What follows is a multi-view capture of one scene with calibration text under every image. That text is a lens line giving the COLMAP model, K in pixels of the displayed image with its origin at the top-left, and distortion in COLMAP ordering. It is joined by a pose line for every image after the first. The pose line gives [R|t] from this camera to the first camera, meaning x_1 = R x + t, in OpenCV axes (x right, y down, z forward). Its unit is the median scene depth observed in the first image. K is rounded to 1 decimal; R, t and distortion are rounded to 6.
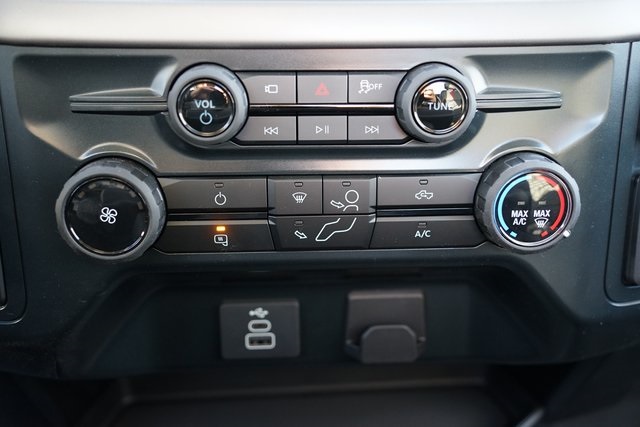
lens RADIAL K [[671.6, 0, 320.5], [0, 671.6, 212.8], [0, 0, 1]] dist [0.047227, 0.000000]
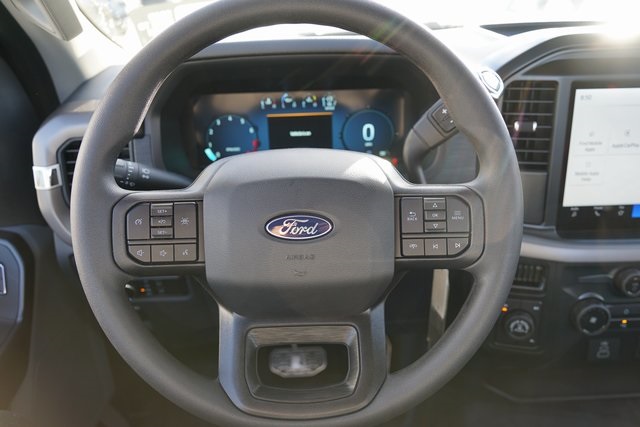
lens RADIAL K [[527.2, 0, 315.7], [0, 527.2, 213.4], [0, 0, 1]] dist [-0.038021, 0.020980]
pose [[0.999144, -0.011754, -0.039669, -1.322844], [0.013634, 0.998781, 0.047449, -0.538836], [0.039063, -0.047949, 0.998086, -1.166900]]
